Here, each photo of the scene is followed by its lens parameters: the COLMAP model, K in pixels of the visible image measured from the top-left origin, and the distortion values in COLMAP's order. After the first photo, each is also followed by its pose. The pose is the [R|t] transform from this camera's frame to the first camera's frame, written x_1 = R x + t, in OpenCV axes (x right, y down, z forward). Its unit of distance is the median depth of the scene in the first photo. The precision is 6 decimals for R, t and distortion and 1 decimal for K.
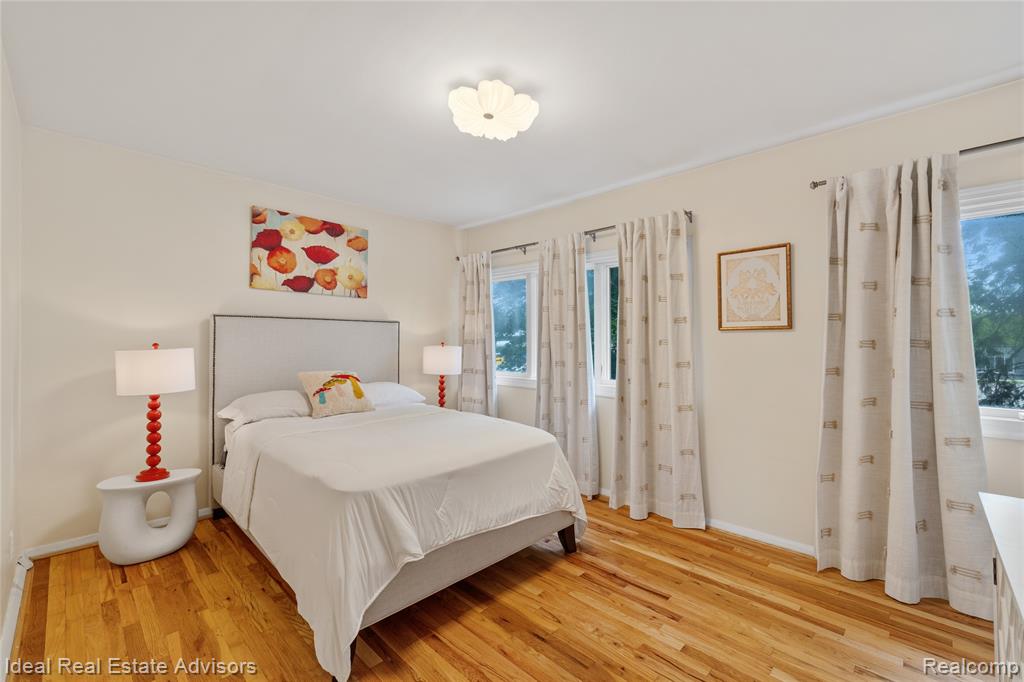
lens RADIAL K [[429.9, 0, 508.8], [0, 429.9, 334.3], [0, 0, 1]] dist [-0.001637, 0.000179]
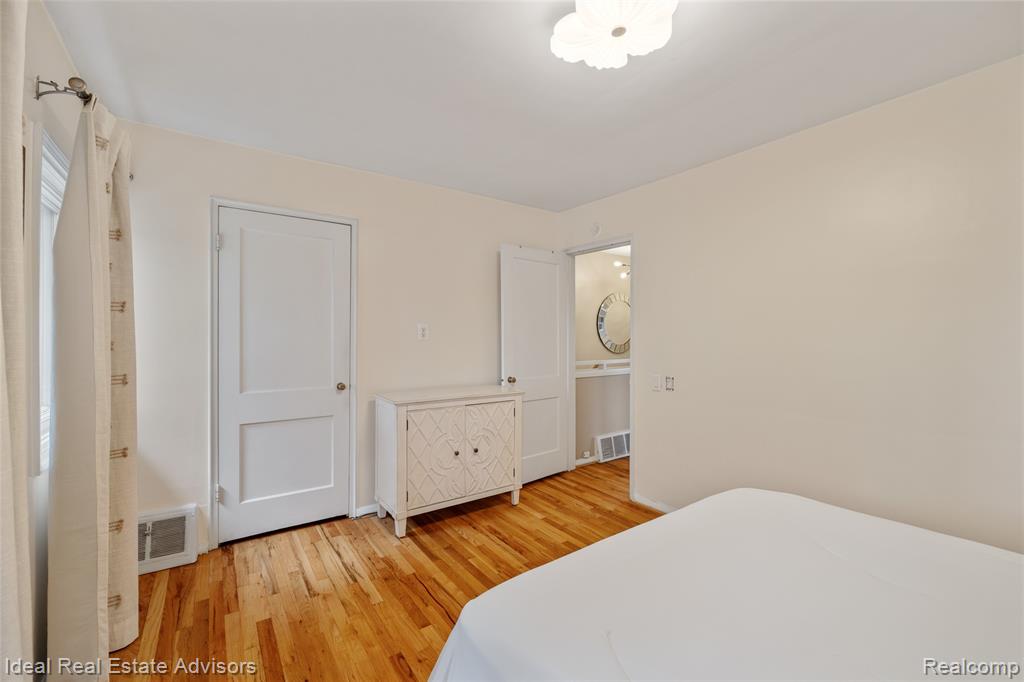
lens RADIAL K [[429.9, 0, 508.8], [0, 429.9, 334.3], [0, 0, 1]] dist [-0.001637, 0.000179]
pose [[-0.982834, 0.000848, 0.184490, 0.002052], [-0.002687, 0.999818, -0.018908, 0.016289], [-0.184472, -0.019079, -0.982653, 1.913145]]
